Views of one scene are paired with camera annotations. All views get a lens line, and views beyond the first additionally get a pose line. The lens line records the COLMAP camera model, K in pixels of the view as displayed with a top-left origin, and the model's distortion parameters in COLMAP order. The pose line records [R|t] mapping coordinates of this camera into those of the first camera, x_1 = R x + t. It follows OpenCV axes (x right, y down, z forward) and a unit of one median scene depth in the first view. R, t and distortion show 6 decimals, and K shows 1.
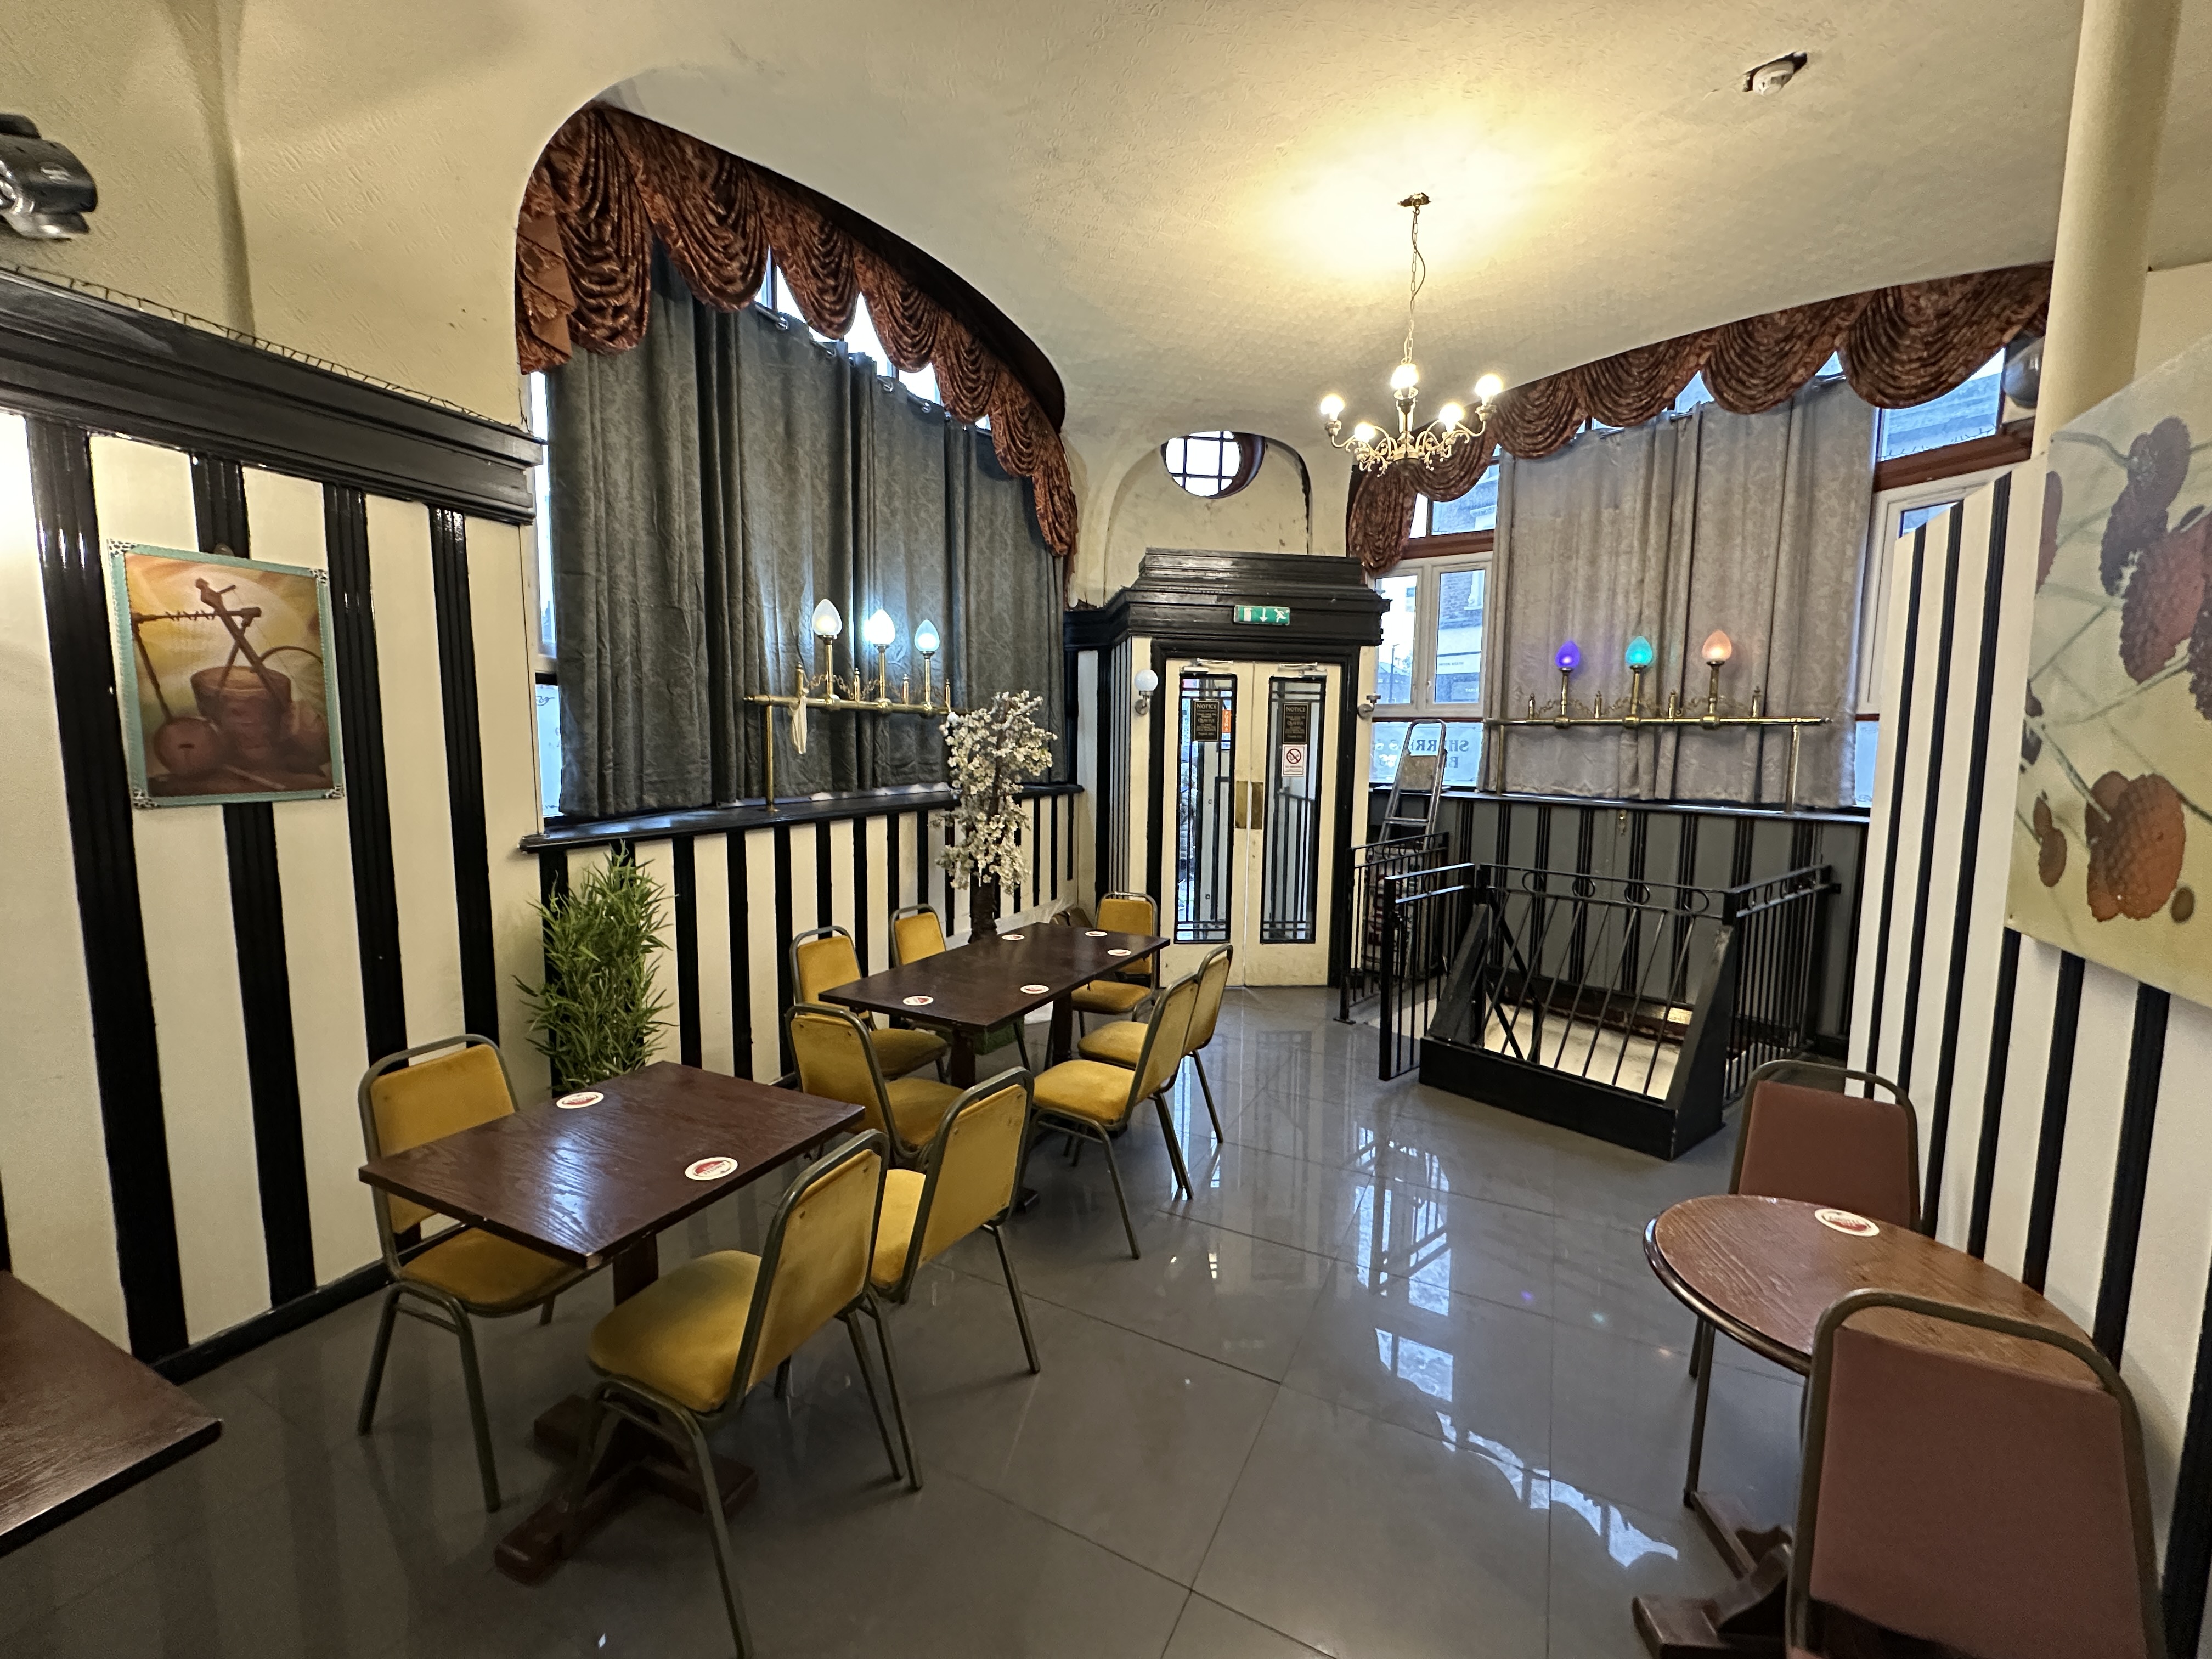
lens RADIAL K [[913.0, 0, 1106.0], [0, 913.0, 829.5], [0, 0, 1]] dist [-0.003468, -0.000248]
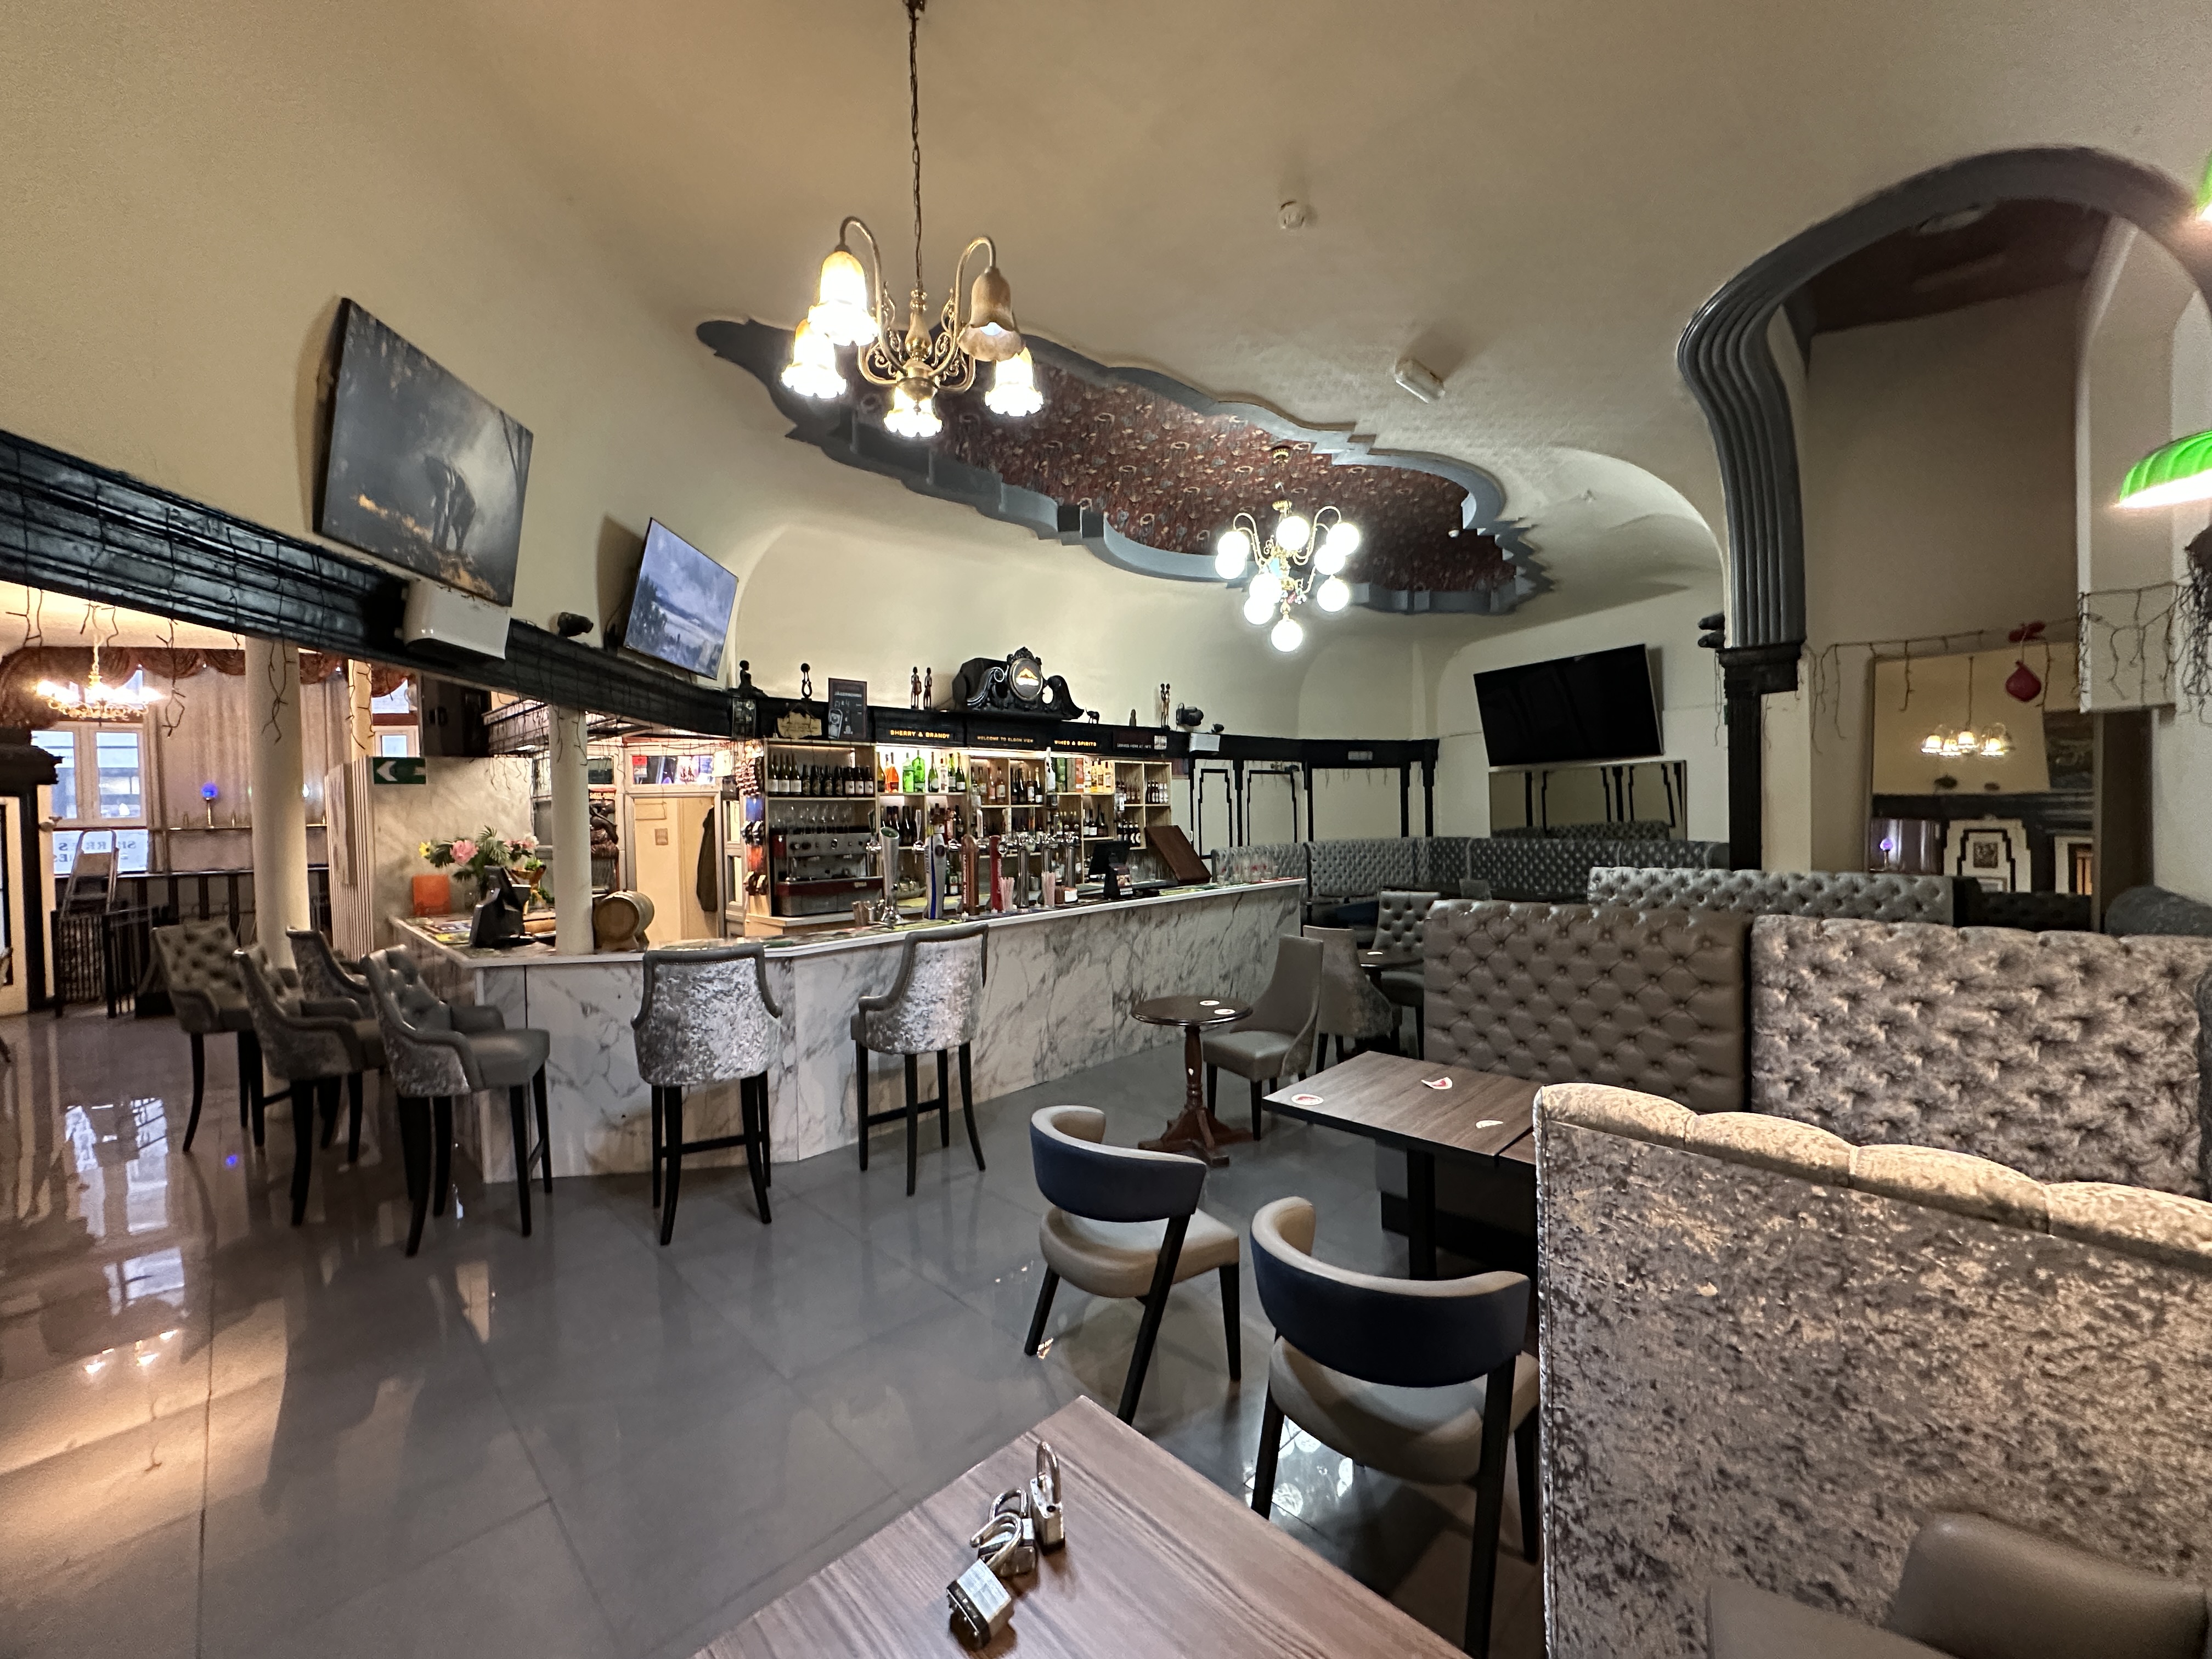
lens RADIAL K [[879.4, 0, 1081.1], [0, 879.4, 842.1], [0, 0, 1]] dist [-0.001066, -0.000258]
pose [[0.346443, -0.046154, 0.936935, -0.472906], [0.118229, 0.992973, 0.005199, 0.091241], [-0.930591, 0.108972, 0.349465, -1.080331]]
